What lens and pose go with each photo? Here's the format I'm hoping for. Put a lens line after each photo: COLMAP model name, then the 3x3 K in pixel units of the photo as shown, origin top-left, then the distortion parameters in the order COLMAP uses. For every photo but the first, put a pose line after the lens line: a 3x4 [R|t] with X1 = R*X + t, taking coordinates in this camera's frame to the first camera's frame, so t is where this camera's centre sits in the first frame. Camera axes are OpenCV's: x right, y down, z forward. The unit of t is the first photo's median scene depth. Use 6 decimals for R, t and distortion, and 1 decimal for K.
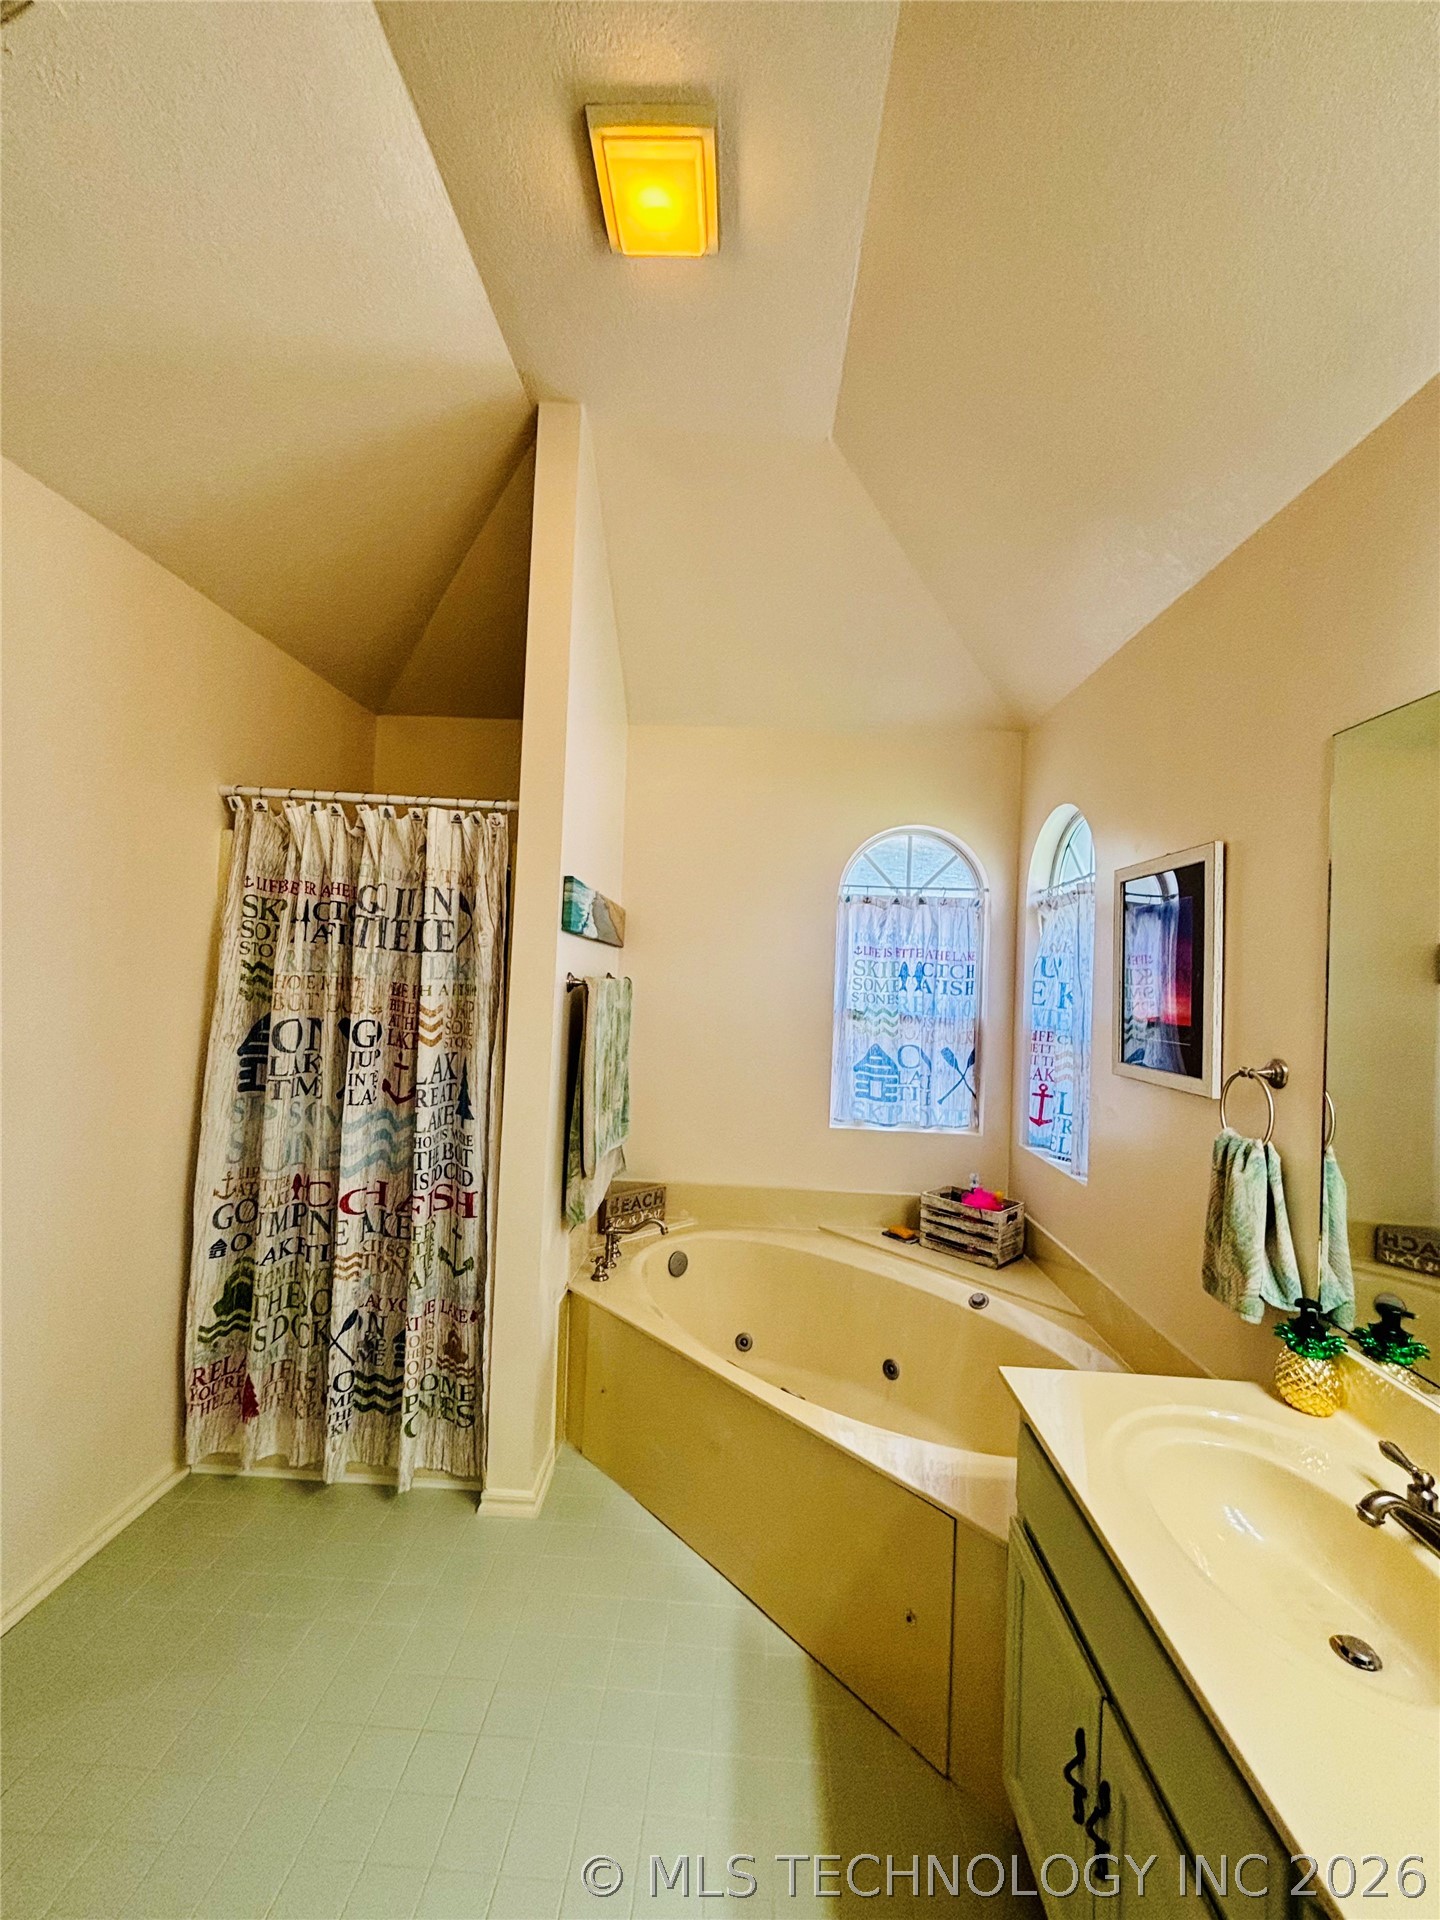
lens RADIAL K [[775.7, 0, 715.1], [0, 775.7, 951.8], [0, 0, 1]] dist [-0.002704, 0.000884]
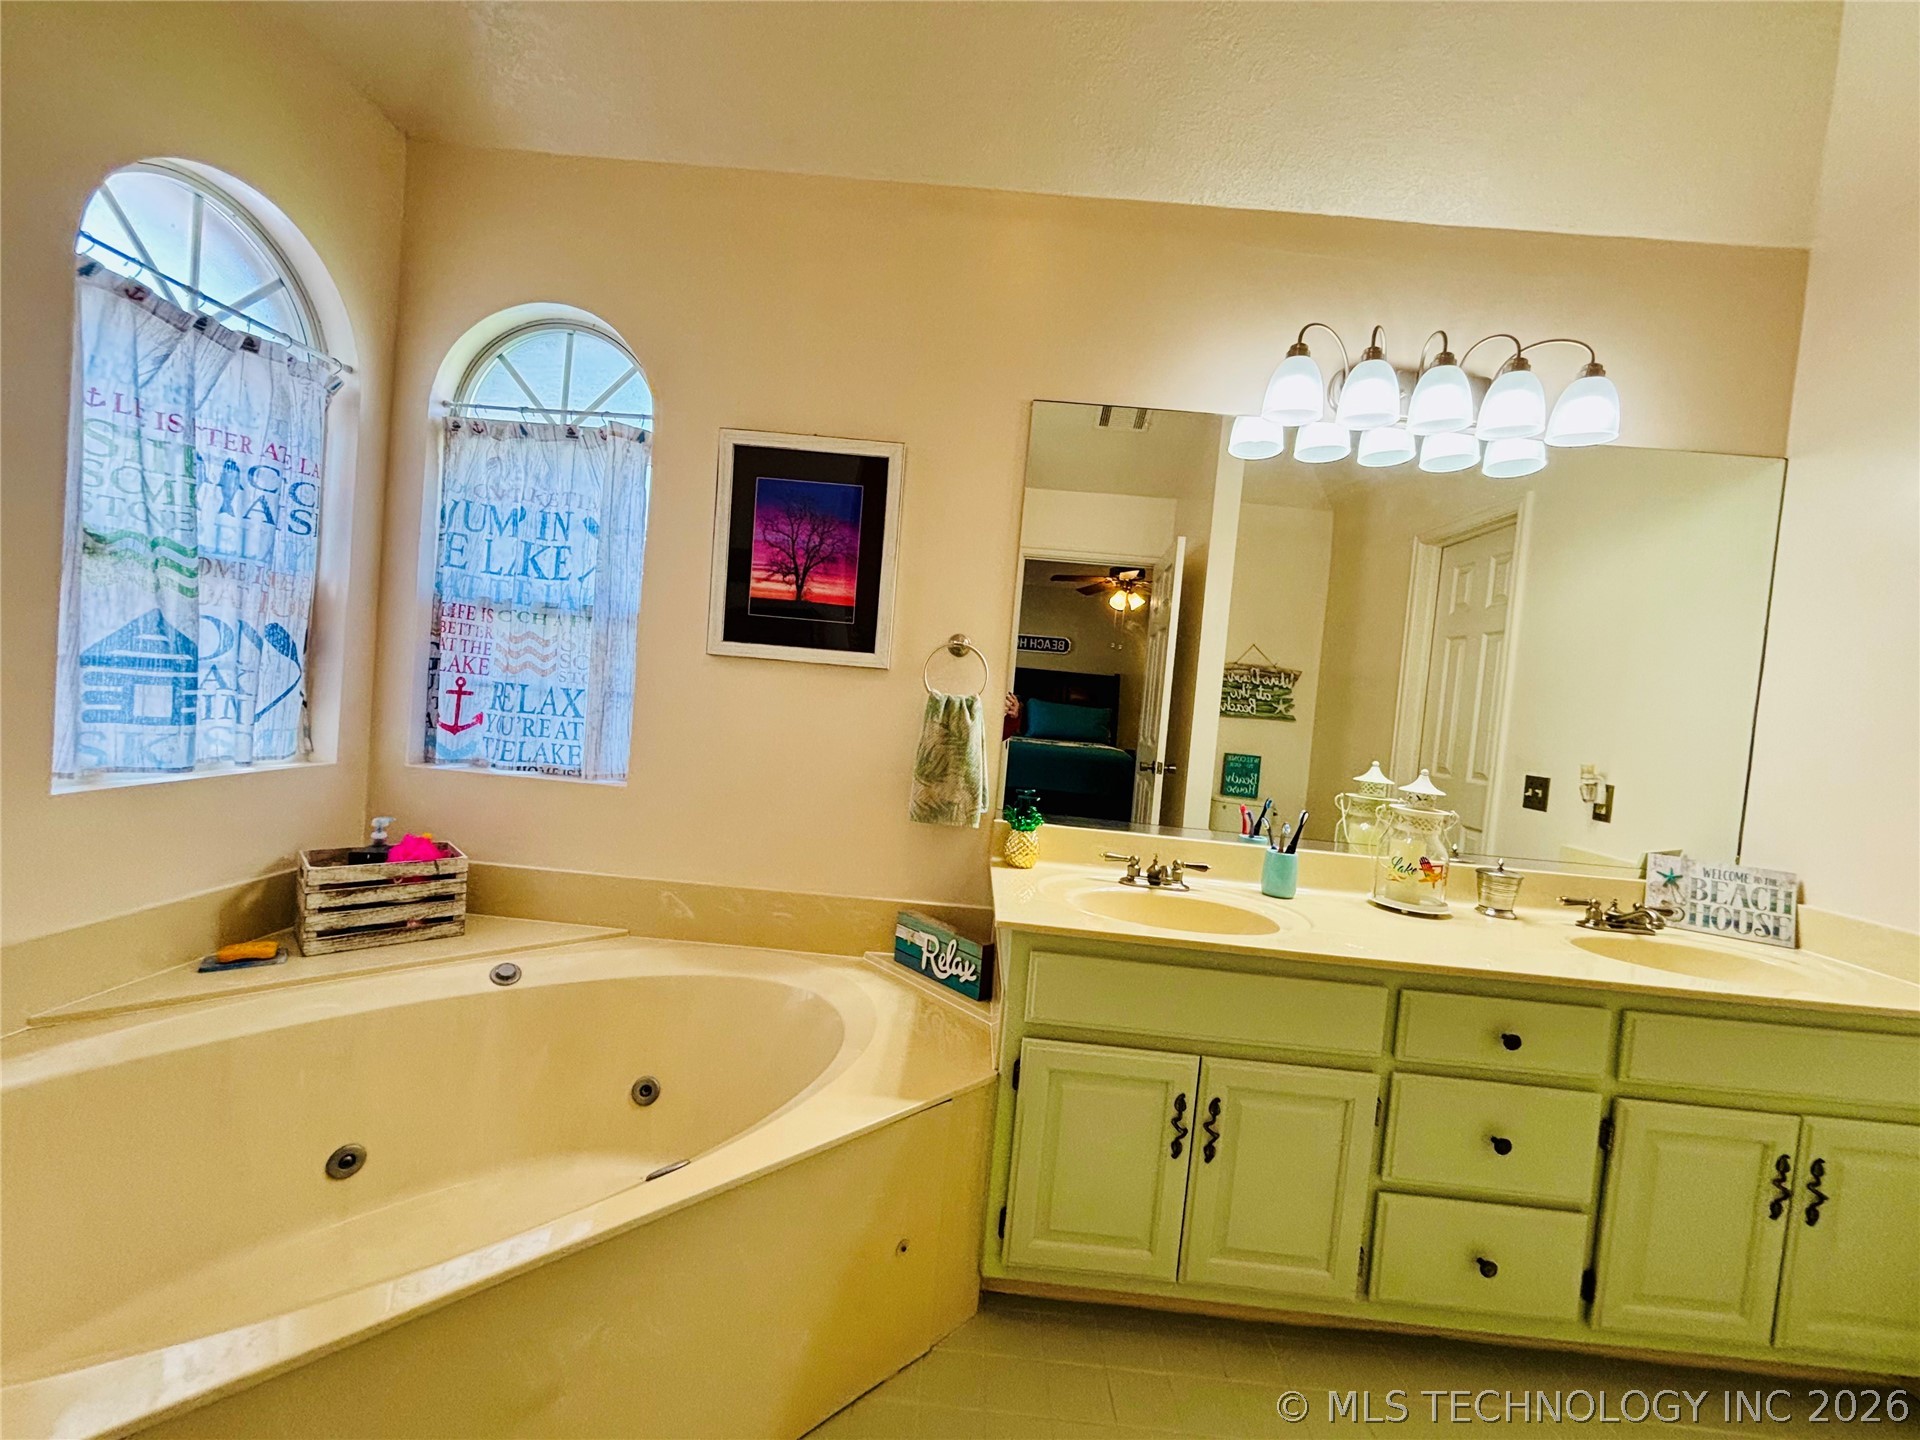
lens RADIAL K [[775.7, 0, 952.6], [0, 775.7, 719.5], [0, 0, 1]] dist [-0.002704, 0.000884]
pose [[-0.013888, -0.078972, 0.996780, -0.314899], [-0.119728, 0.989835, 0.076754, 0.098398], [-0.992710, -0.118277, -0.023202, 0.552206]]
